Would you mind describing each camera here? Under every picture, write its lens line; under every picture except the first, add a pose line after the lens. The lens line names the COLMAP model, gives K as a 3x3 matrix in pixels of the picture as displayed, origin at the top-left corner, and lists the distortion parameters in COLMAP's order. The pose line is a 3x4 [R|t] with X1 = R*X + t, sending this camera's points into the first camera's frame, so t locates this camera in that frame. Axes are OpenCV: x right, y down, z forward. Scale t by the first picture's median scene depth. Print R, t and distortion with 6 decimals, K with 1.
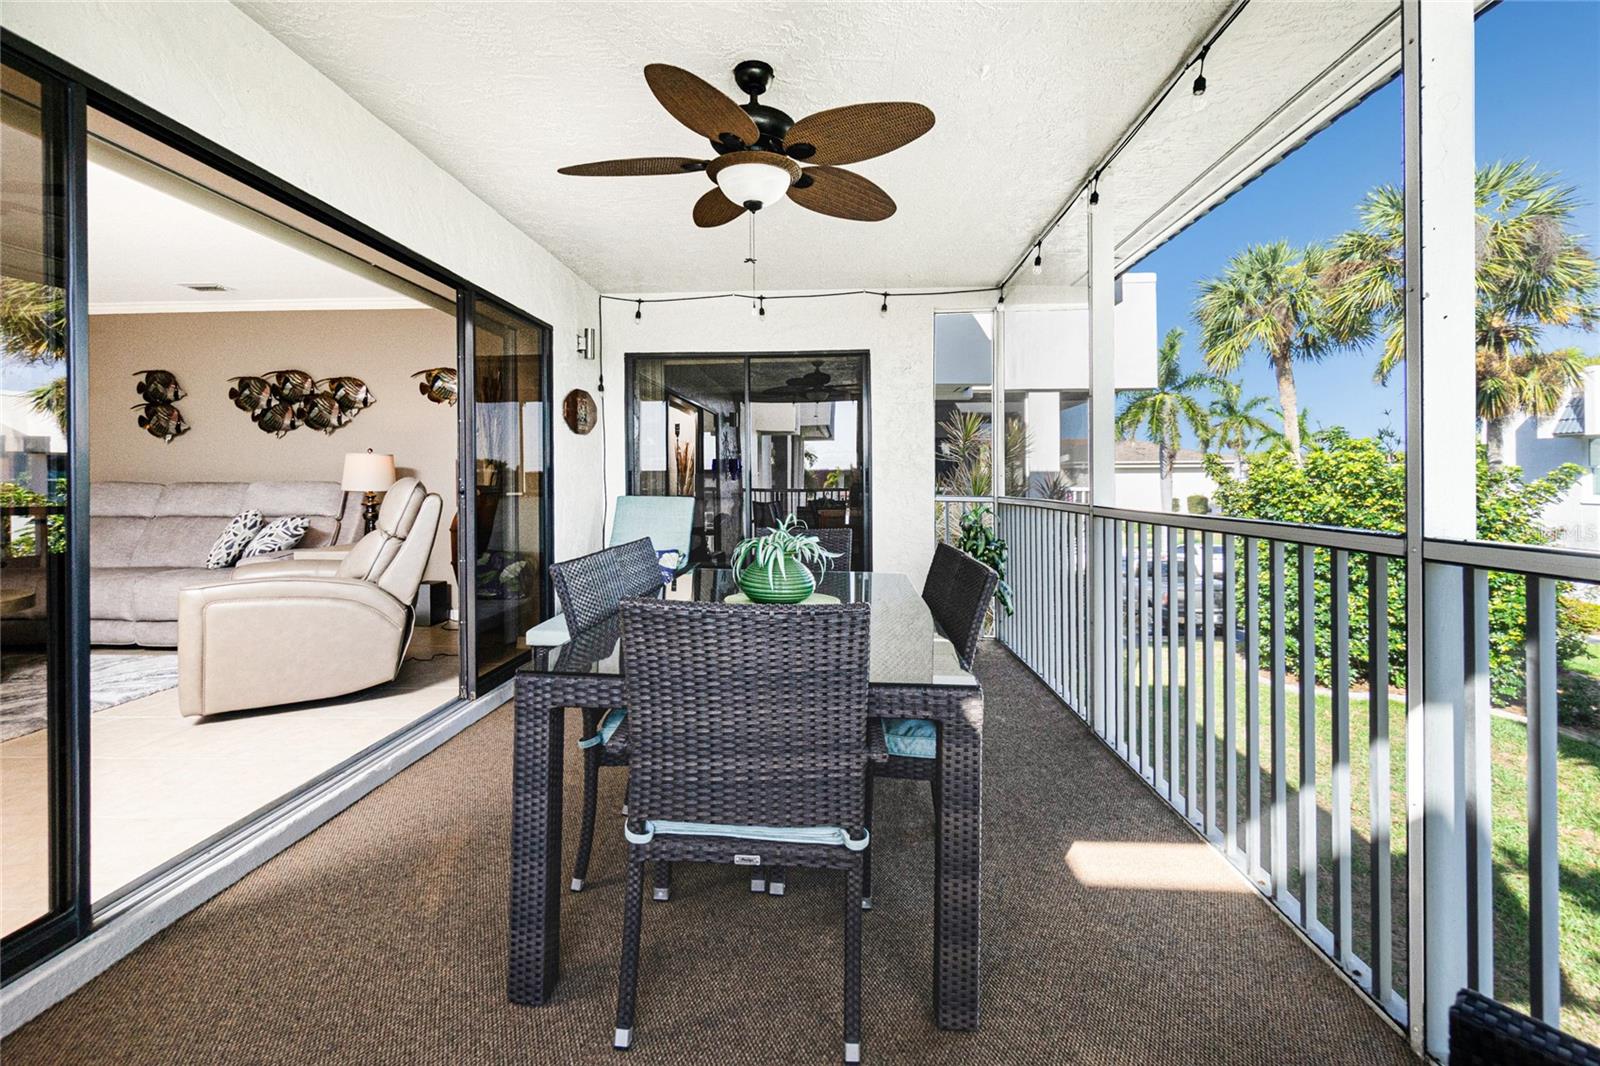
lens RADIAL K [[713.3, 0, 801.6], [0, 713.3, 482.8], [0, 0, 1]] dist [0.001782, 0.000218]
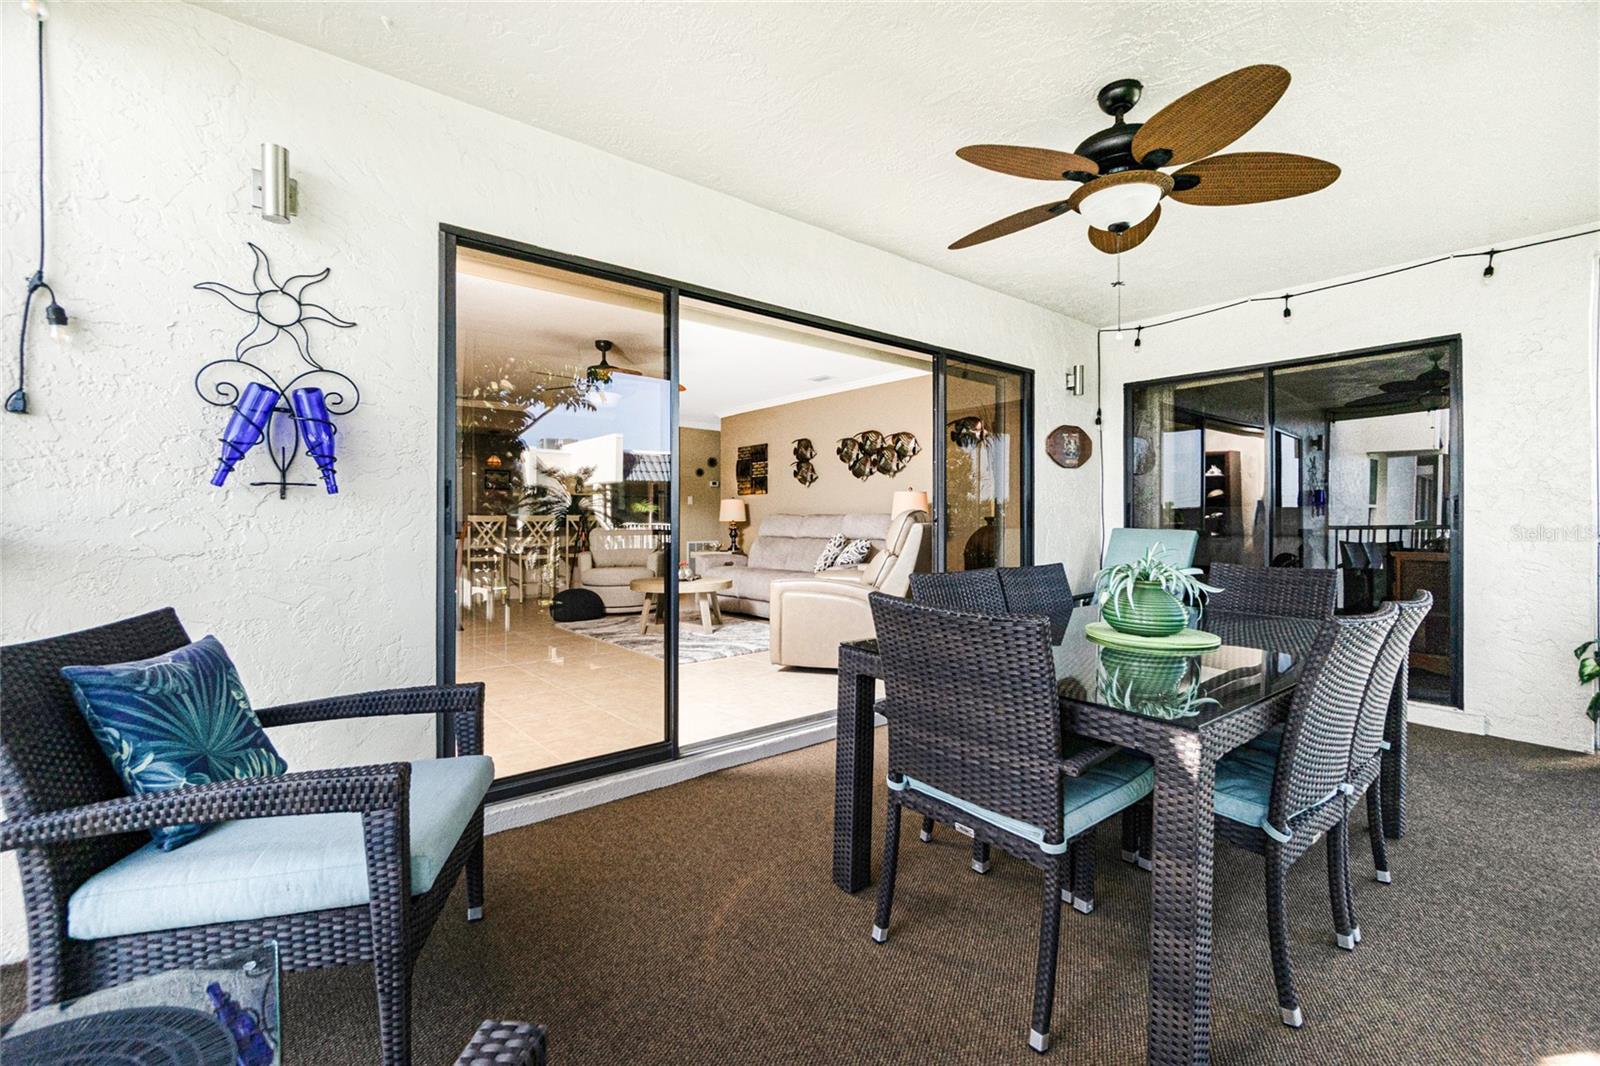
lens RADIAL K [[703.7, 0, 798.0], [0, 703.7, 520.4], [0, 0, 1]] dist [0.002446, 0.000226]
pose [[0.676667, 0.006572, -0.736260, 0.167053], [-0.006015, 0.999976, 0.003398, 0.006863], [0.736265, 0.002129, 0.676690, 0.007698]]
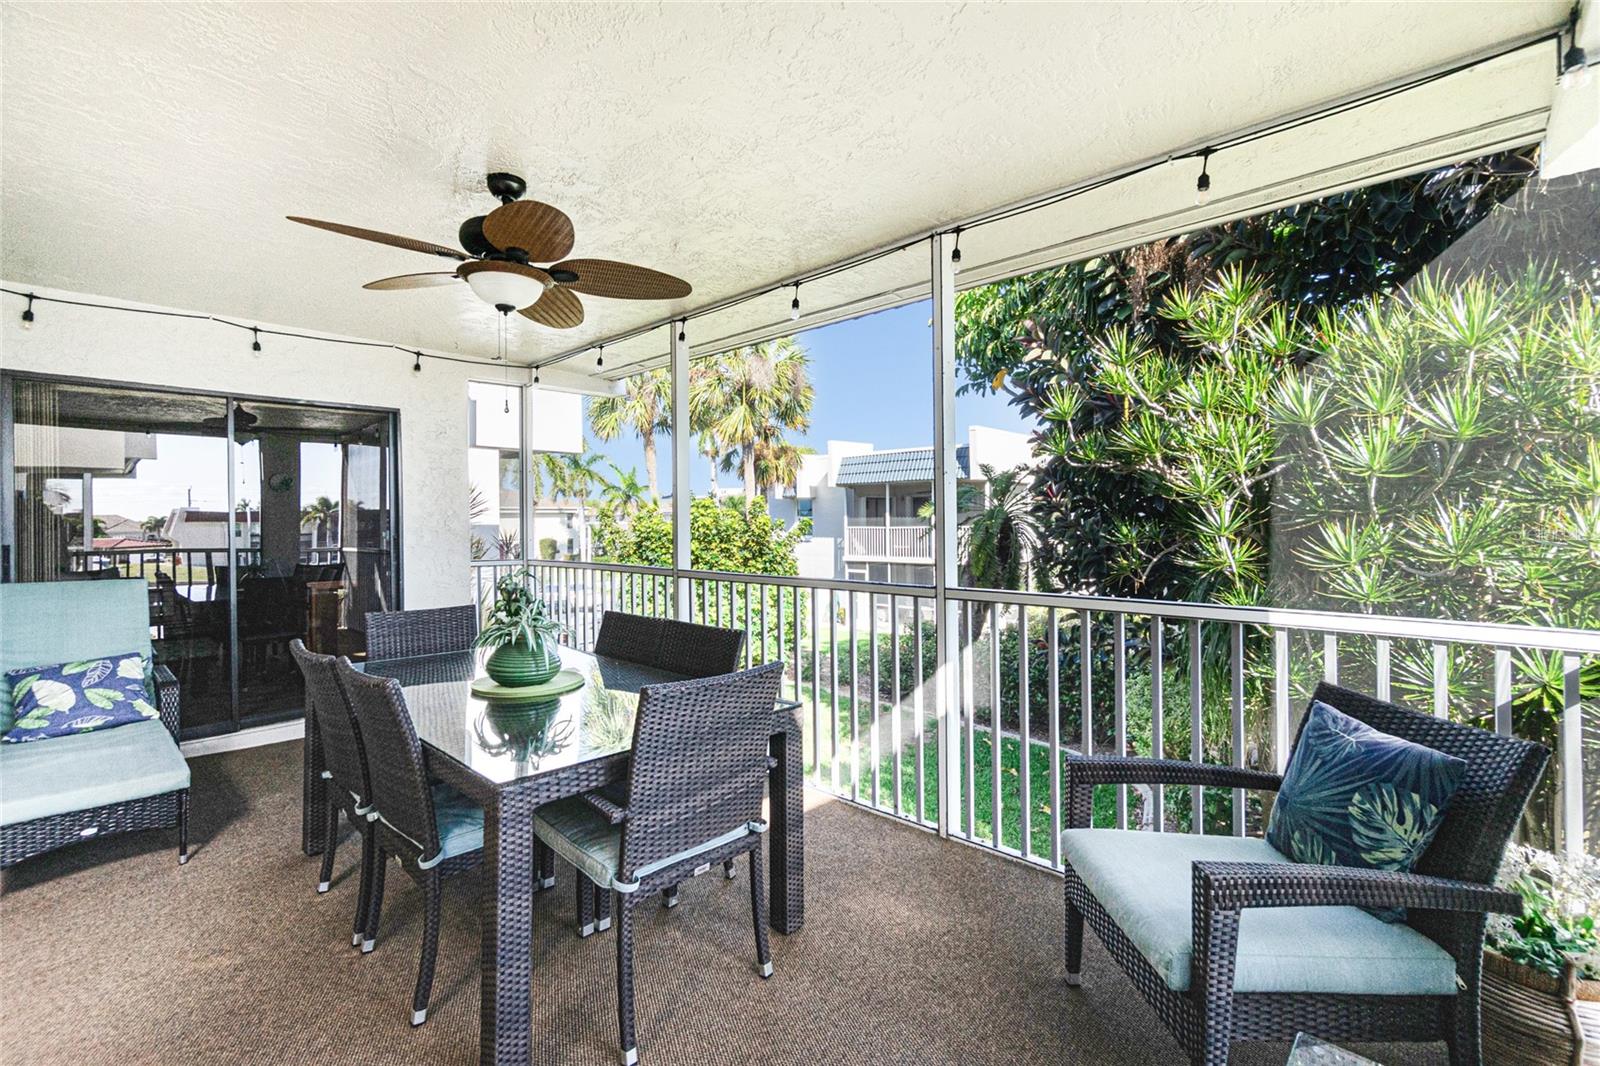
lens RADIAL K [[703.7, 0, 798.0], [0, 703.7, 520.4], [0, 0, 1]] dist [0.002446, 0.000226]
pose [[0.638860, -0.002239, 0.769319, -0.279691], [0.006537, 0.999975, -0.002519, -0.033958], [-0.769295, 0.006639, 0.638859, 0.005643]]
